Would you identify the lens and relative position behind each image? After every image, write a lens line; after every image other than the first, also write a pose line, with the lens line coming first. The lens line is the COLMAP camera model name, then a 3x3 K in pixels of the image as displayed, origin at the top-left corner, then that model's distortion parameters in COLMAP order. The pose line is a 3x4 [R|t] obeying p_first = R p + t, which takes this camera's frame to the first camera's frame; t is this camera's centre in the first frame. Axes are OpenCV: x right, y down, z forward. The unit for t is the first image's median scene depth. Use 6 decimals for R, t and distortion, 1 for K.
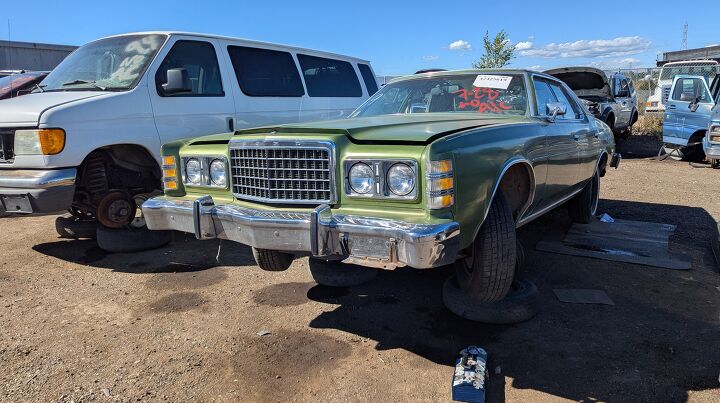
lens RADIAL K [[513.2, 0, 366.1], [0, 513.2, 195.2], [0, 0, 1]] dist [0.078446, -0.076470]
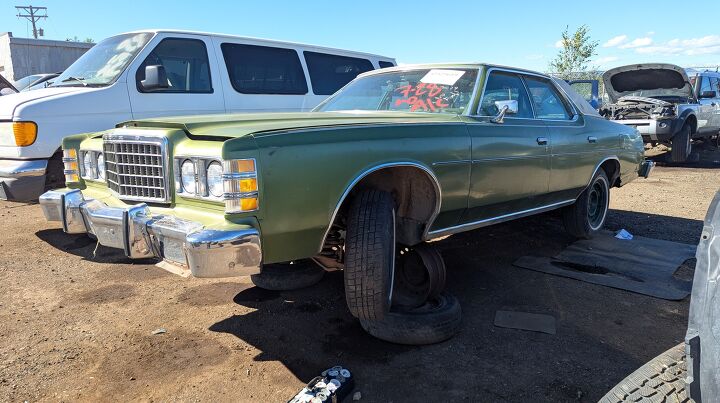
lens RADIAL K [[512.8, 0, 360.0], [0, 512.8, 201.5], [0, 0, 1]] dist [0.084231, -0.086925]
pose [[0.981352, 0.042797, -0.187393, 0.291232], [-0.040912, 0.999066, 0.013918, -0.008340], [0.187814, -0.005992, 0.982186, 0.086108]]
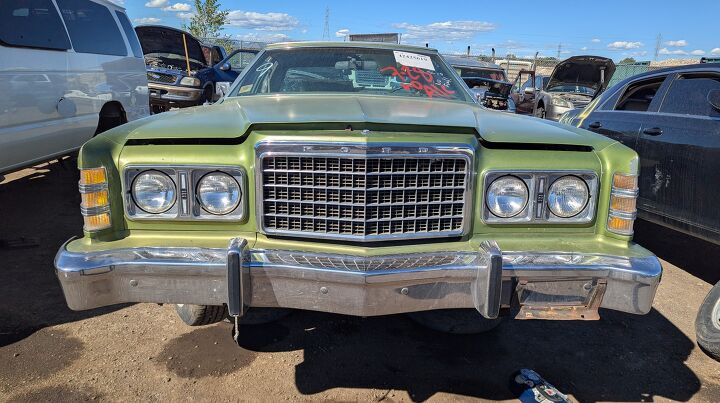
lens RADIAL K [[512.8, 0, 360.0], [0, 512.8, 201.5], [0, 0, 1]] dist [0.084231, -0.086925]
pose [[0.821223, -0.081435, 0.564766, -0.365432], [0.039265, 0.995483, 0.086445, -0.060091], [-0.569254, -0.048815, 0.820711, 0.323165]]
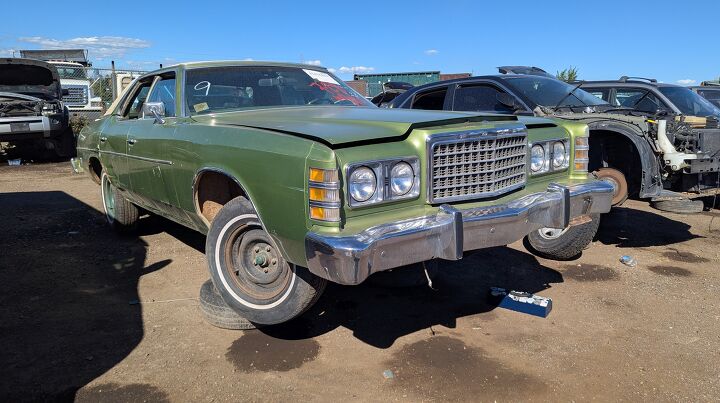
lens RADIAL K [[515.9, 0, 365.7], [0, 515.9, 192.9], [0, 0, 1]] dist [0.069527, -0.074275]
pose [[0.337568, -0.146643, 0.929808, -0.761837], [0.154925, 0.982975, 0.098782, -0.080326], [-0.928464, 0.110705, 0.354540, 0.589829]]
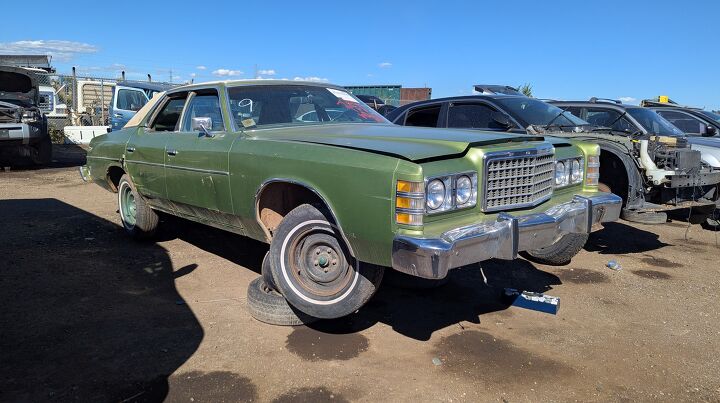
lens RADIAL K [[514.8, 0, 352.1], [0, 514.8, 193.6], [0, 0, 1]] dist [0.073624, -0.078100]
pose [[0.277756, -0.126165, 0.952331, -0.891492], [0.140056, 0.986064, 0.089786, -0.108545], [-0.950387, 0.108441, 0.291556, 0.695577]]
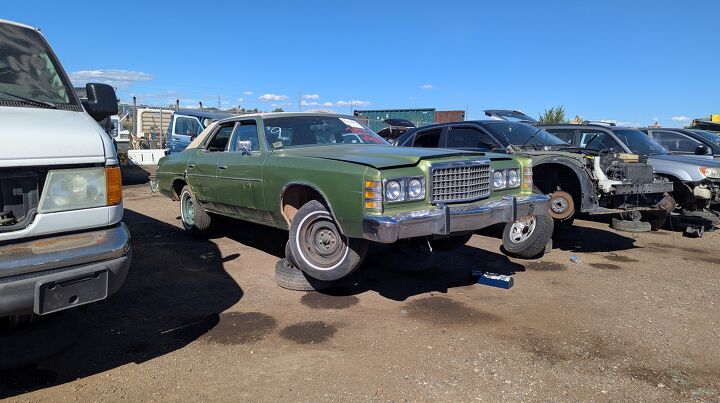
lens RADIAL K [[513.7, 0, 355.5], [0, 513.7, 188.0], [0, 0, 1]] dist [0.076752, -0.084202]
pose [[0.348759, -0.076090, 0.934118, -1.178170], [0.143590, 0.989270, 0.026972, -0.076612], [-0.926147, 0.124723, 0.355943, 0.507192]]
